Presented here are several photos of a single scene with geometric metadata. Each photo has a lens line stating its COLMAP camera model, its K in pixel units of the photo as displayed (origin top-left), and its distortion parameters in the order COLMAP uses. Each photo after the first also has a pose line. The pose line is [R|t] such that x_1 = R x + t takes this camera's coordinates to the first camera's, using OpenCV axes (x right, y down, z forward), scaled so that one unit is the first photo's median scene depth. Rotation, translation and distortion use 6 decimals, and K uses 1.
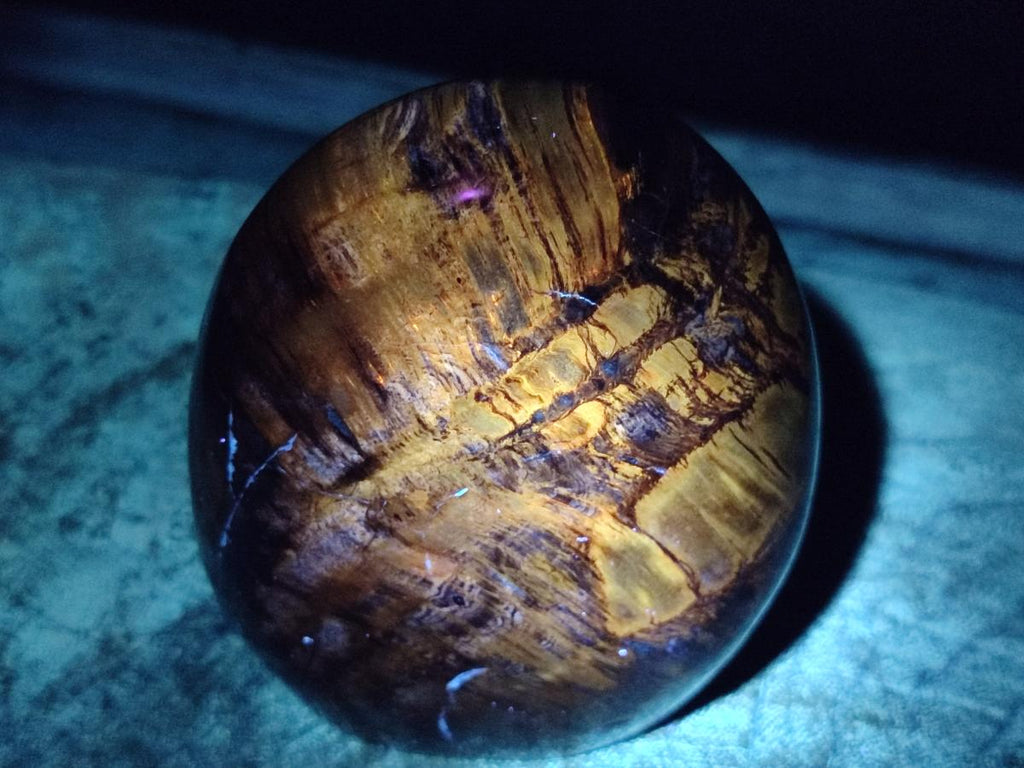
lens RADIAL K [[1505.7, 0, 507.1], [0, 1505.7, 381.3], [0, 0, 1]] dist [0.343161, -2.368895]
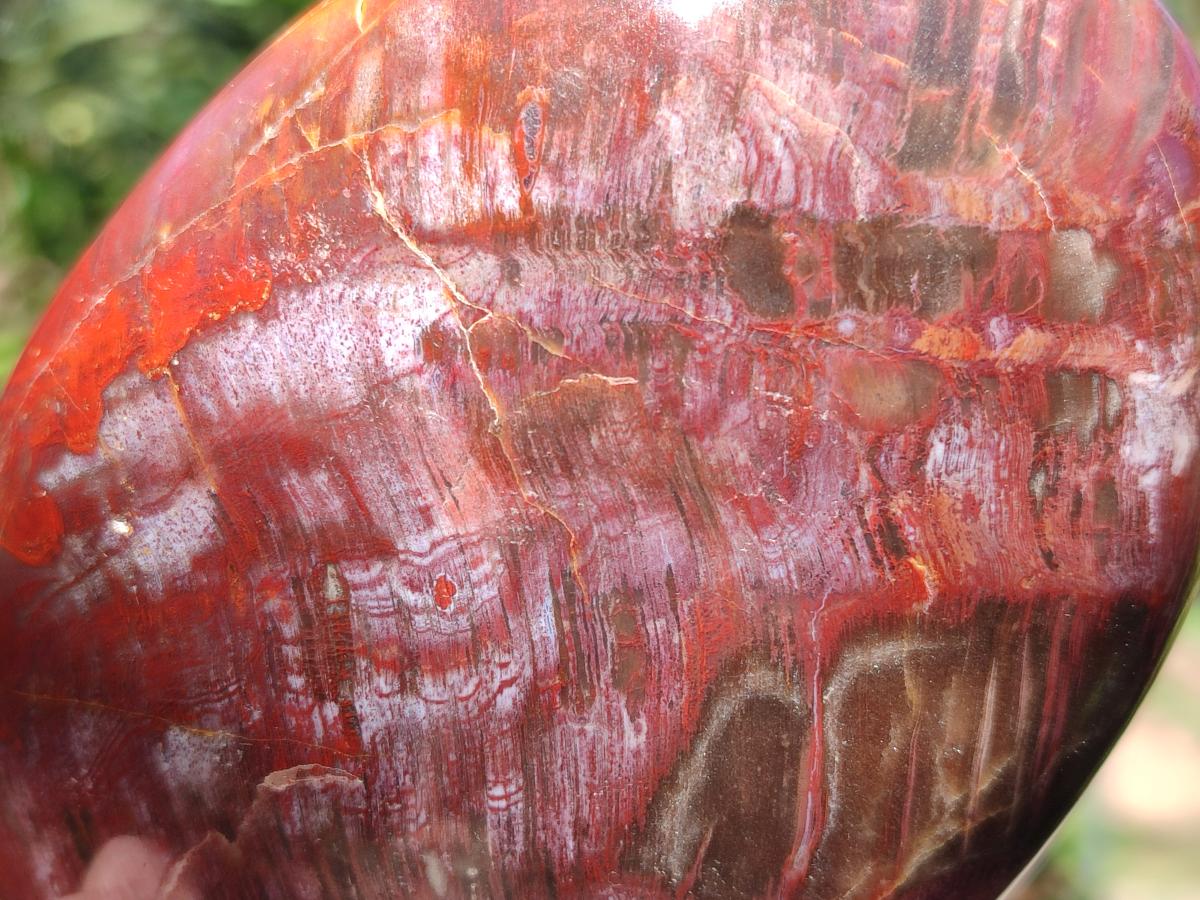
lens RADIAL K [[1764.5, 0, 594.2], [0, 1764.5, 446.8], [0, 0, 1]] dist [0.343161, -2.368895]
pose [[0.790709, 0.612106, 0.010249, -0.029520], [-0.539905, 0.705137, -0.459657, 0.379873], [-0.288586, 0.357922, 0.888037, 0.455126]]
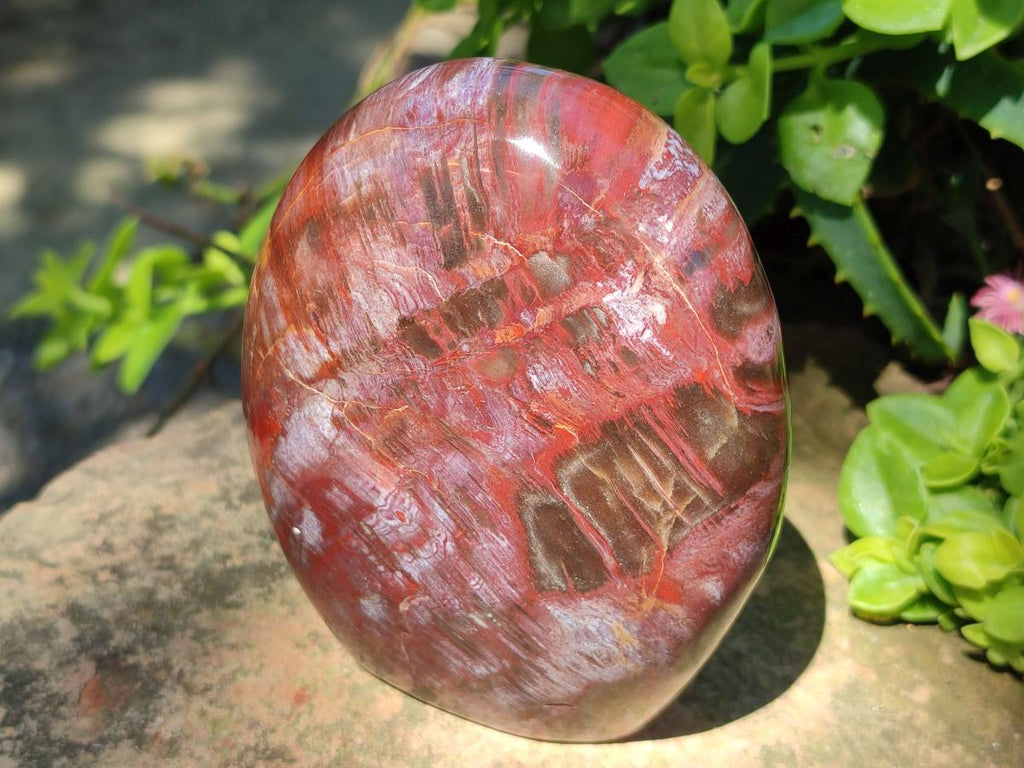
lens RADIAL K [[1505.7, 0, 507.1], [0, 1505.7, 381.3], [0, 0, 1]] dist [0.343161, -2.368895]
pose [[0.910472, 0.221609, -0.349185, 0.432307], [-0.263917, 0.961386, -0.078002, 0.121563], [0.318415, 0.163174, 0.933802, -0.041419]]
